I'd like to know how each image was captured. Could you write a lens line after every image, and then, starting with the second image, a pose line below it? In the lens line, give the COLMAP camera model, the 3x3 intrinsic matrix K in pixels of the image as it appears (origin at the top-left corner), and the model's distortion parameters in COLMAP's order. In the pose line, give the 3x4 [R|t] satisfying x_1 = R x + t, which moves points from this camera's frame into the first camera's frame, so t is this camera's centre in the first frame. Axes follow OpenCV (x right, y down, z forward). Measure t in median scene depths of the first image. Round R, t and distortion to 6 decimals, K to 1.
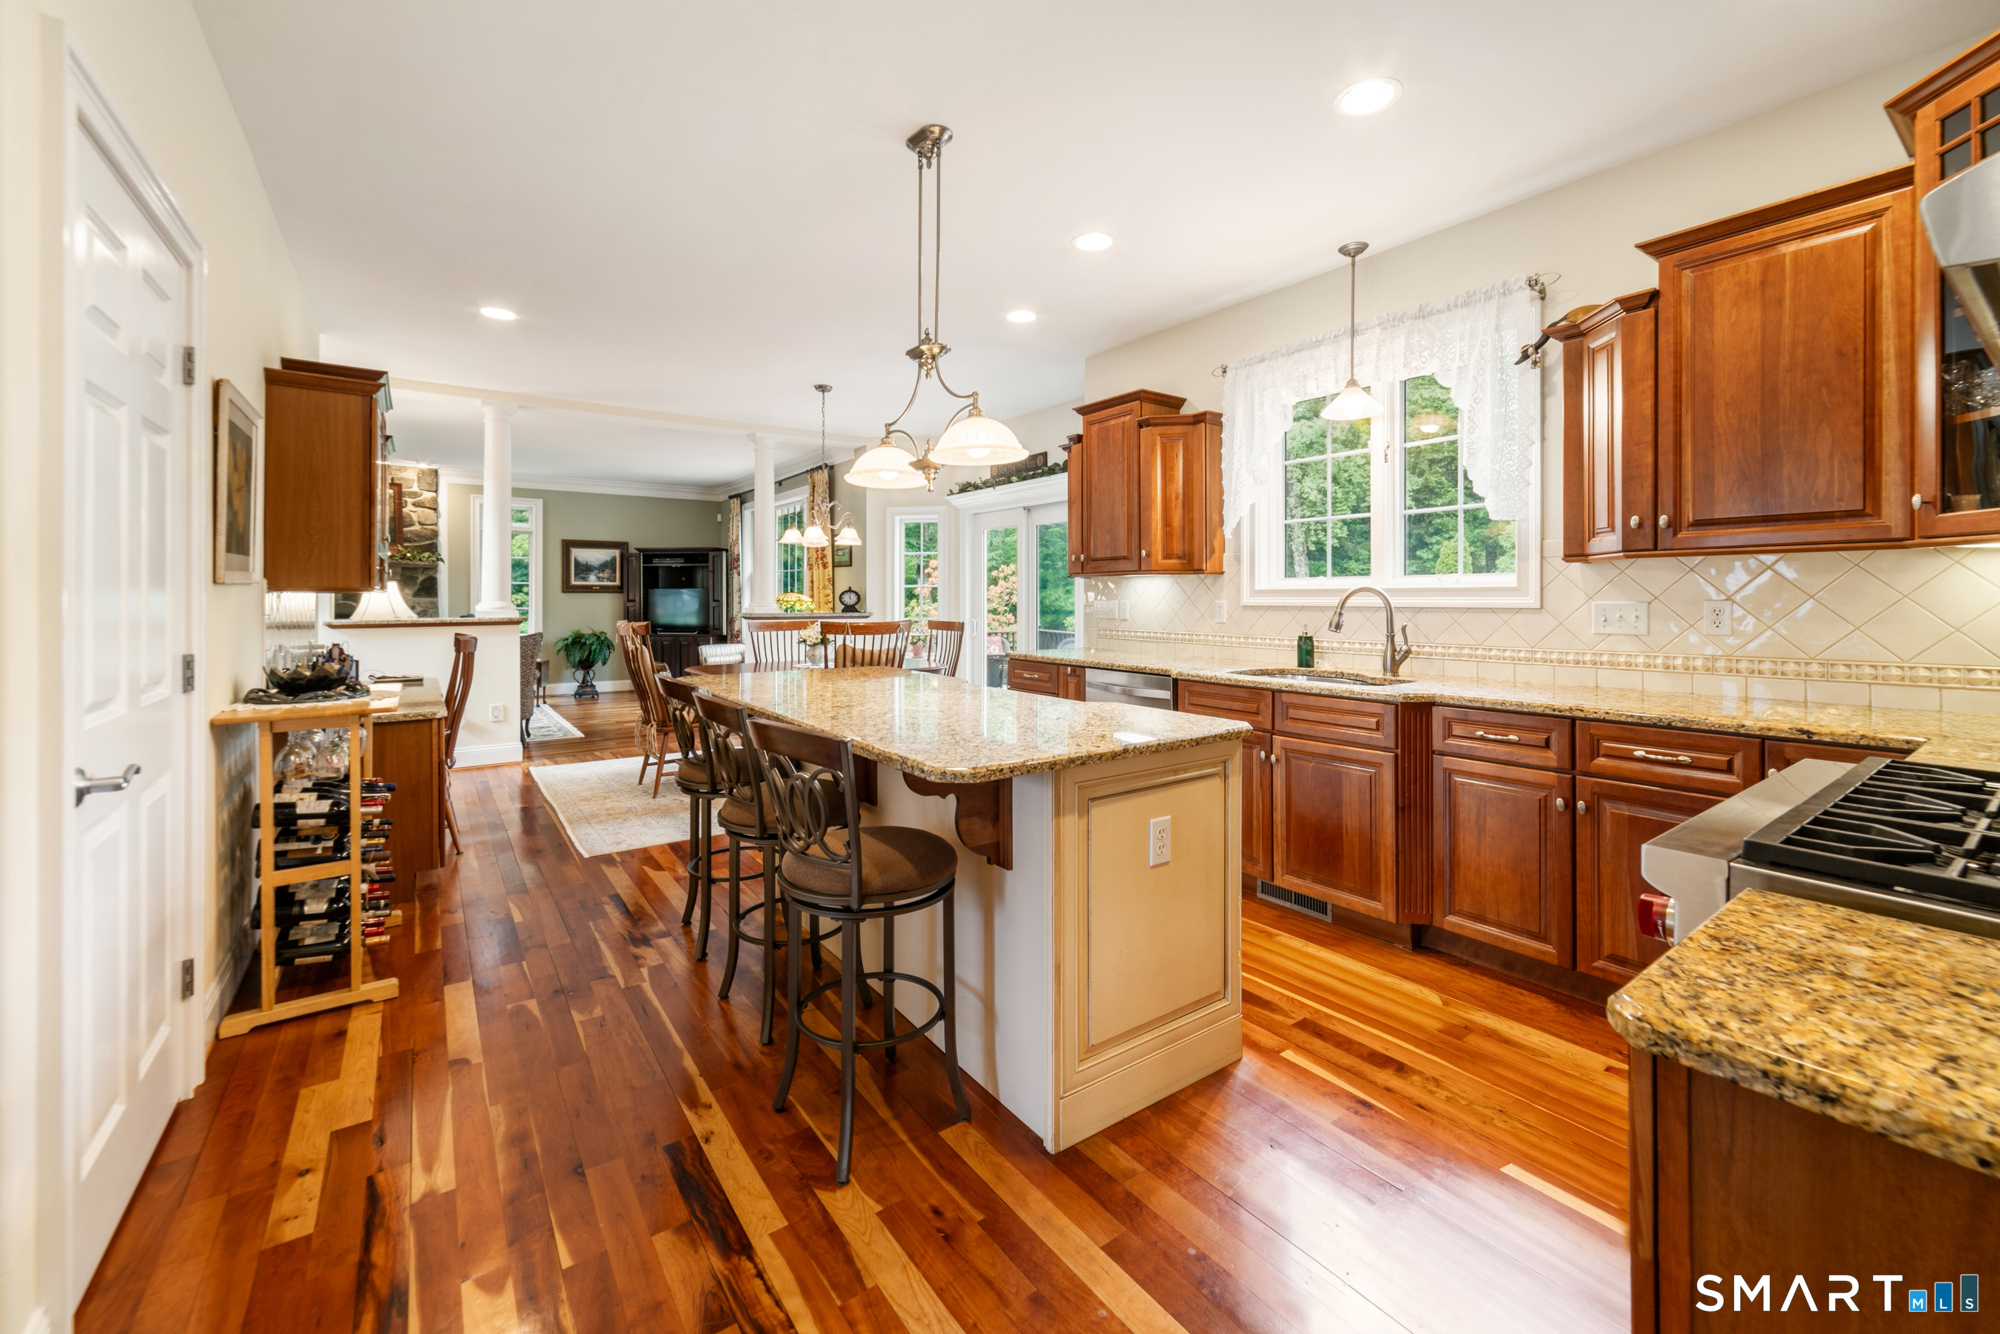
lens RADIAL K [[801.6, 0, 1003.6], [0, 801.6, 596.7], [0, 0, 1]] dist [0.000370, 0.000342]
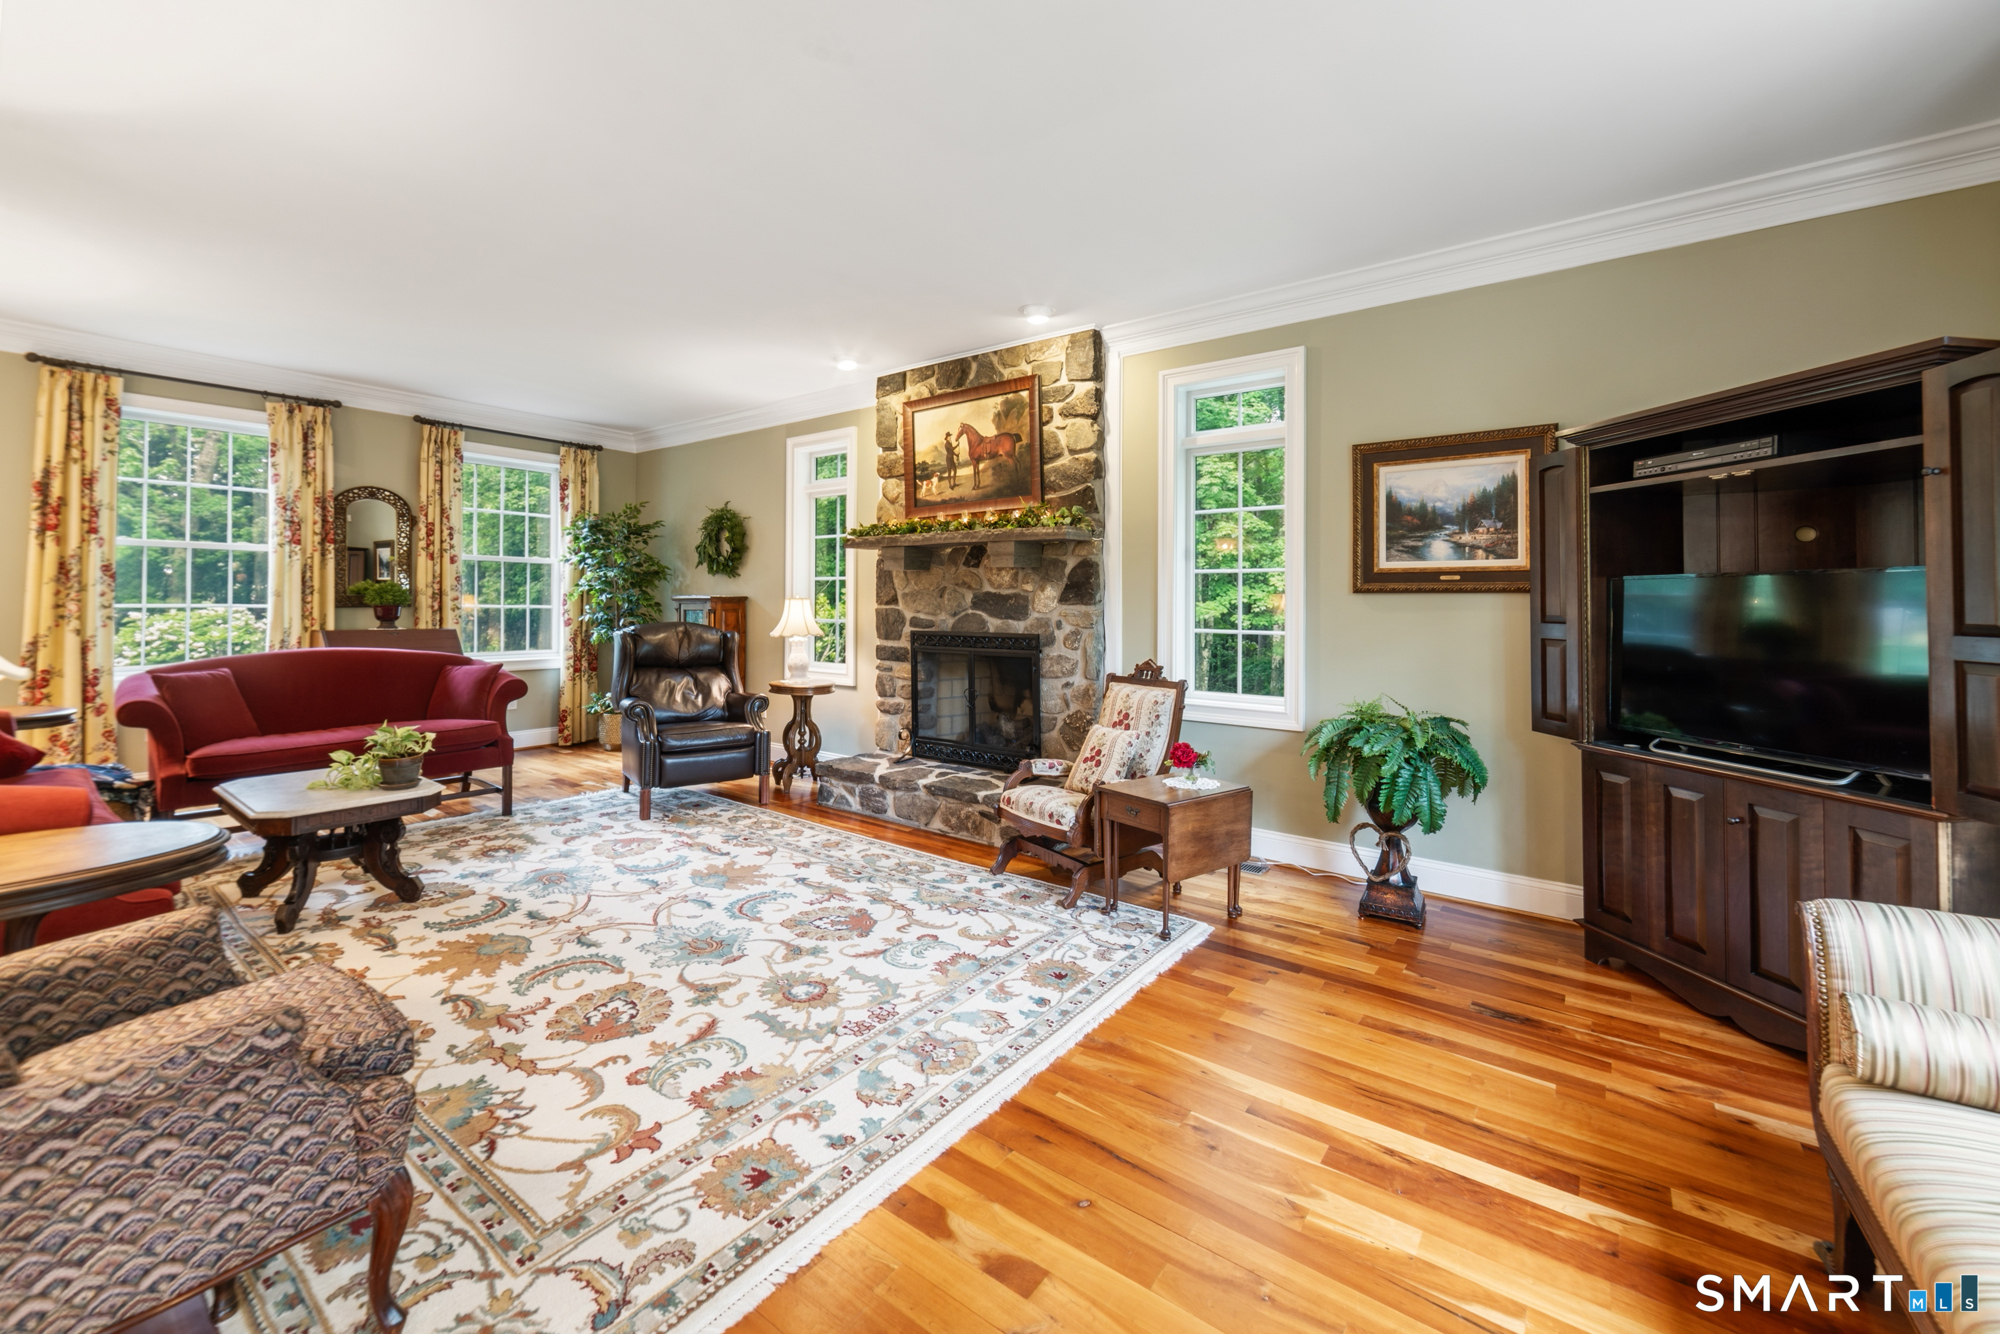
lens RADIAL K [[801.6, 0, 1003.6], [0, 801.6, 596.7], [0, 0, 1]] dist [0.000370, 0.000342]
pose [[0.293342, -0.007420, -0.955979, -0.249277], [-0.007827, 0.999918, -0.010162, 0.001586], [0.955976, 0.010463, 0.293259, 0.733587]]
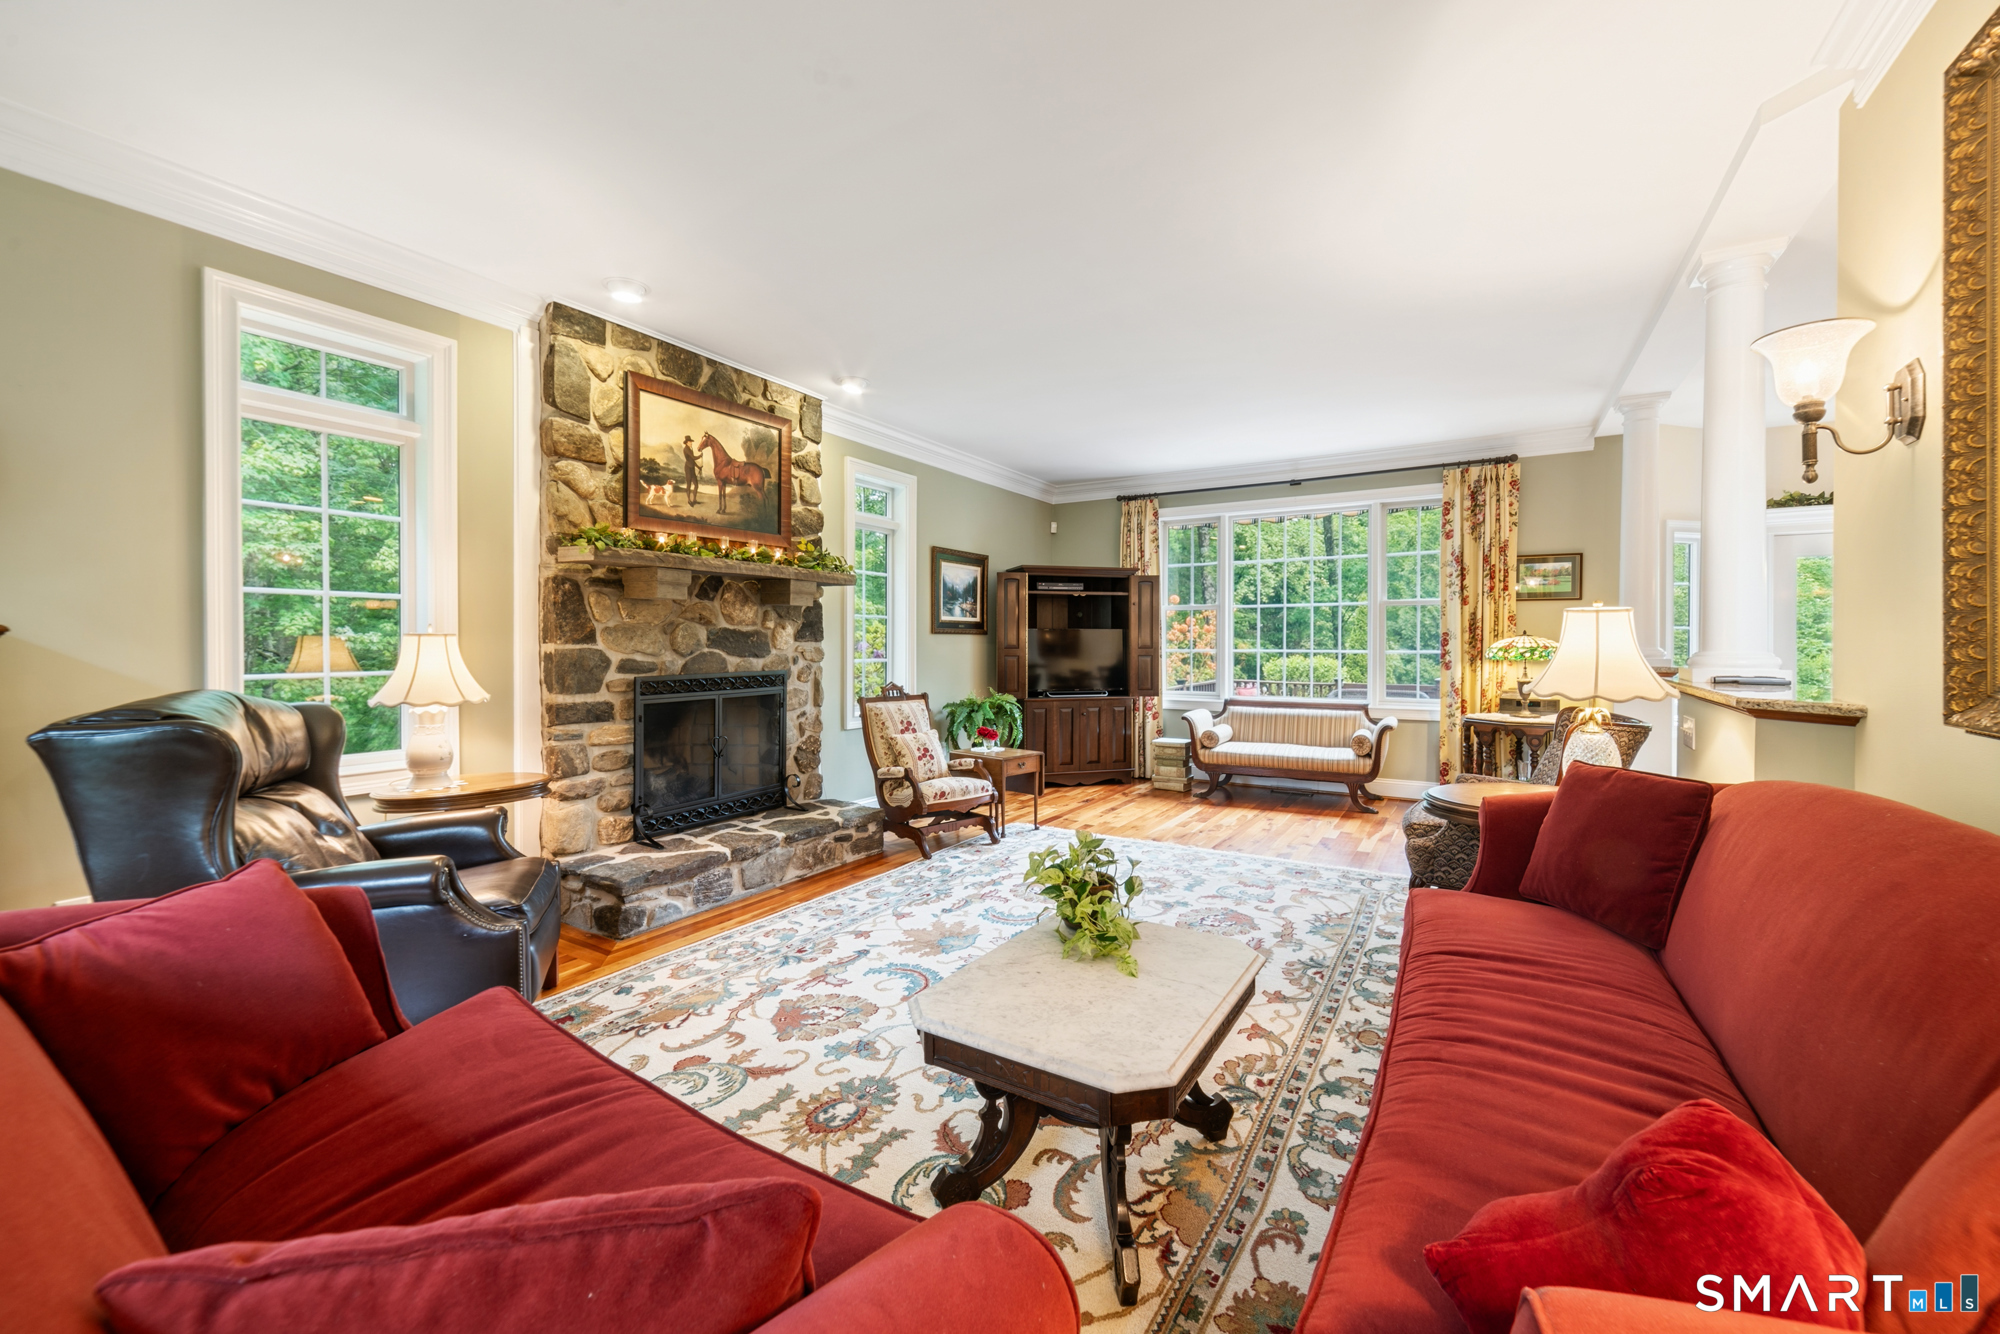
lens RADIAL K [[786.3, 0, 1006.6], [0, 786.3, 648.7], [0, 0, 1]] dist [-0.000554, 0.000026]
pose [[0.923917, -0.002857, 0.382582, -0.716643], [-0.000589, 0.999960, 0.008891, 0.001152], [-0.382592, -0.008440, 0.923879, 0.419770]]
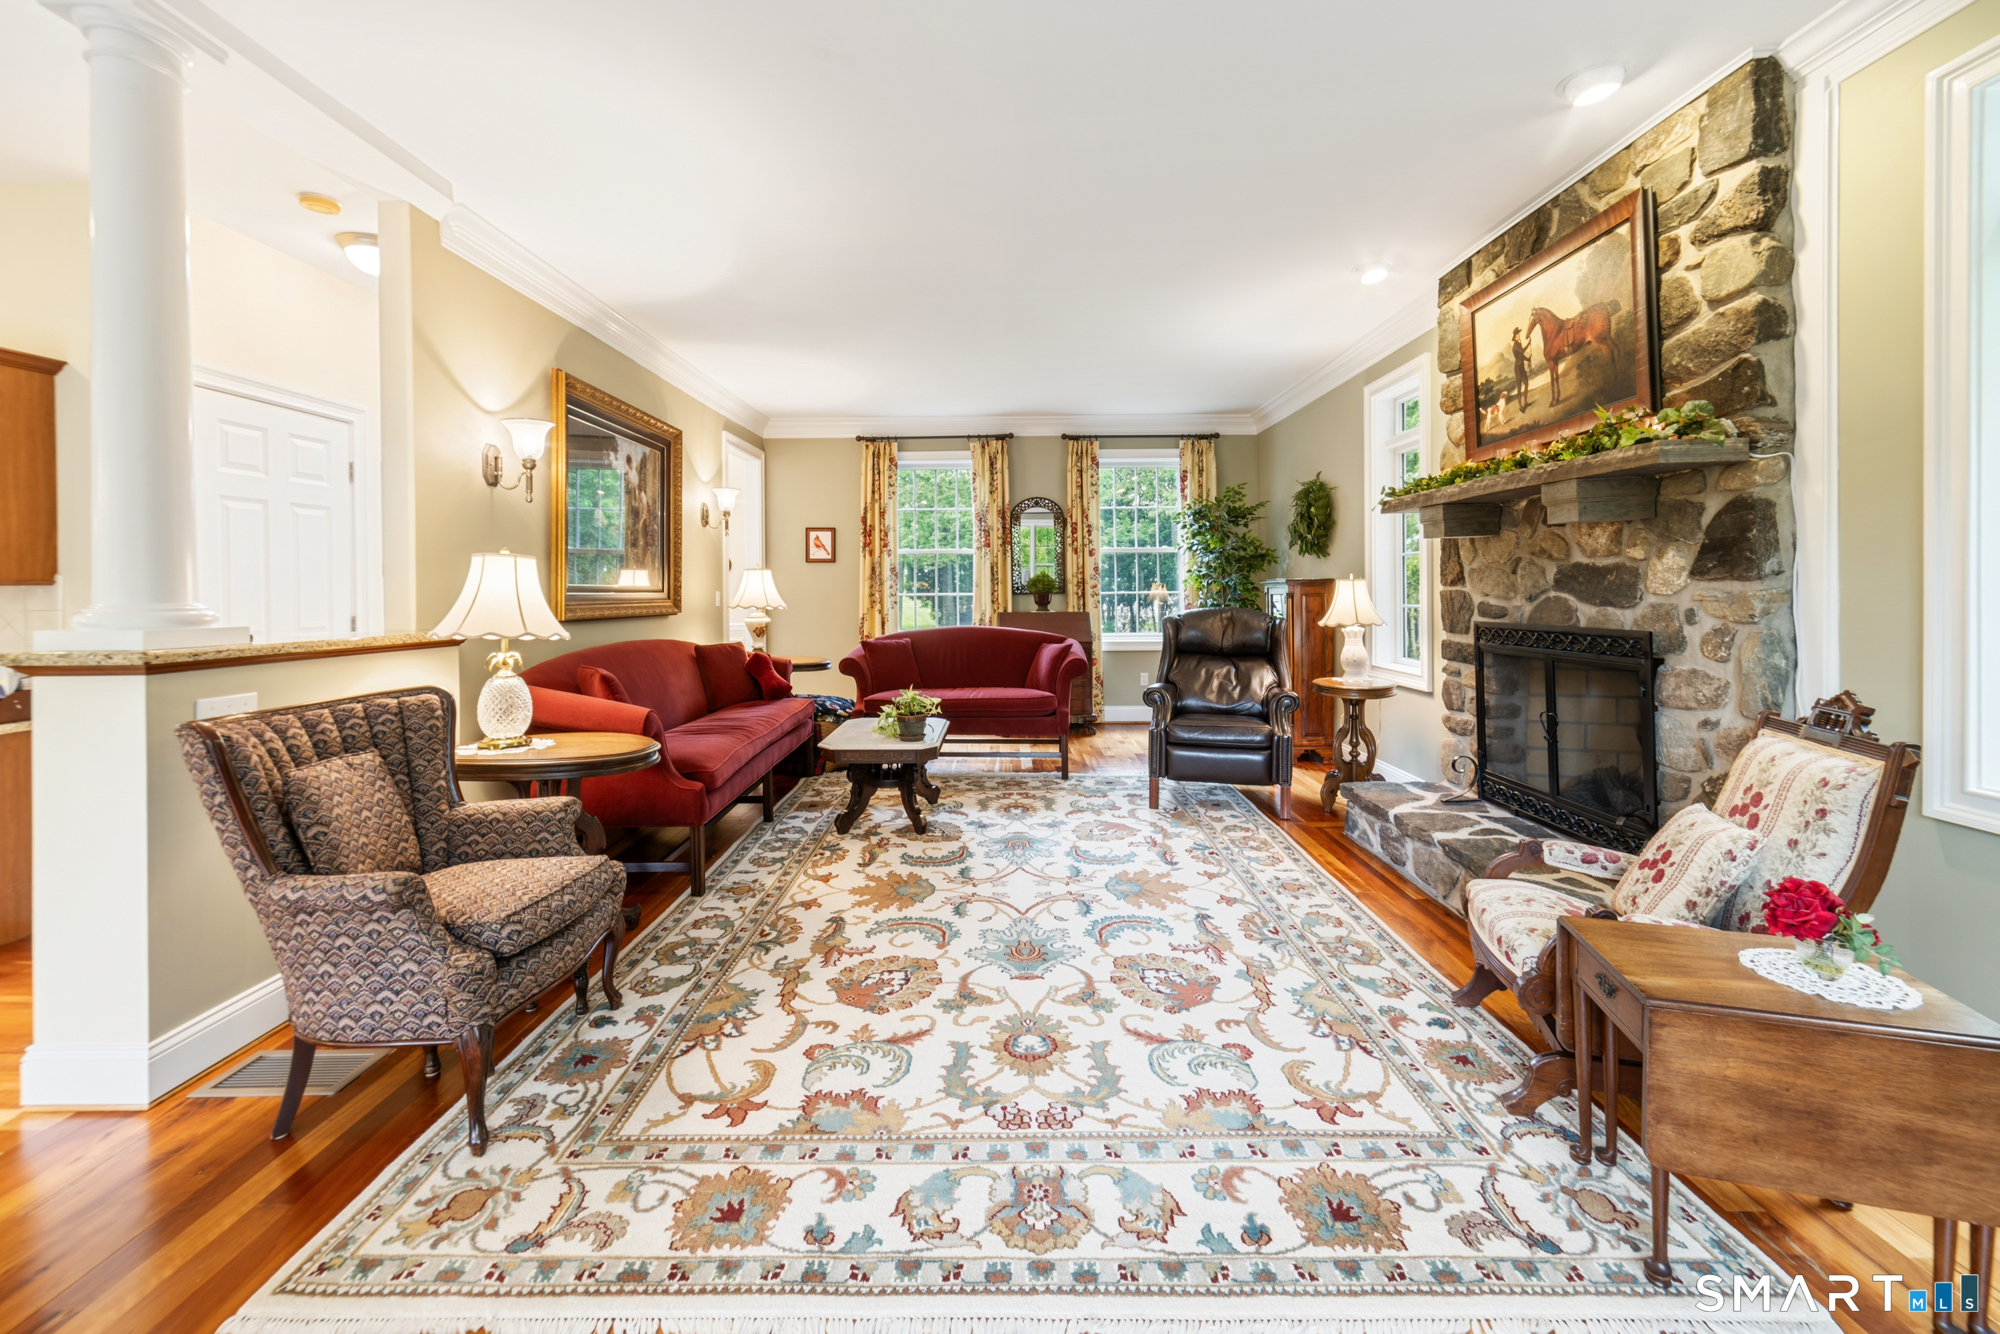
lens RADIAL K [[801.6, 0, 1003.6], [0, 801.6, 596.7], [0, 0, 1]] dist [0.000370, 0.000342]
pose [[-0.592303, 0.011886, -0.805627, -0.332132], [0.007097, 0.999929, 0.009534, 0.002254], [0.805684, -0.000071, -0.592346, 0.865351]]
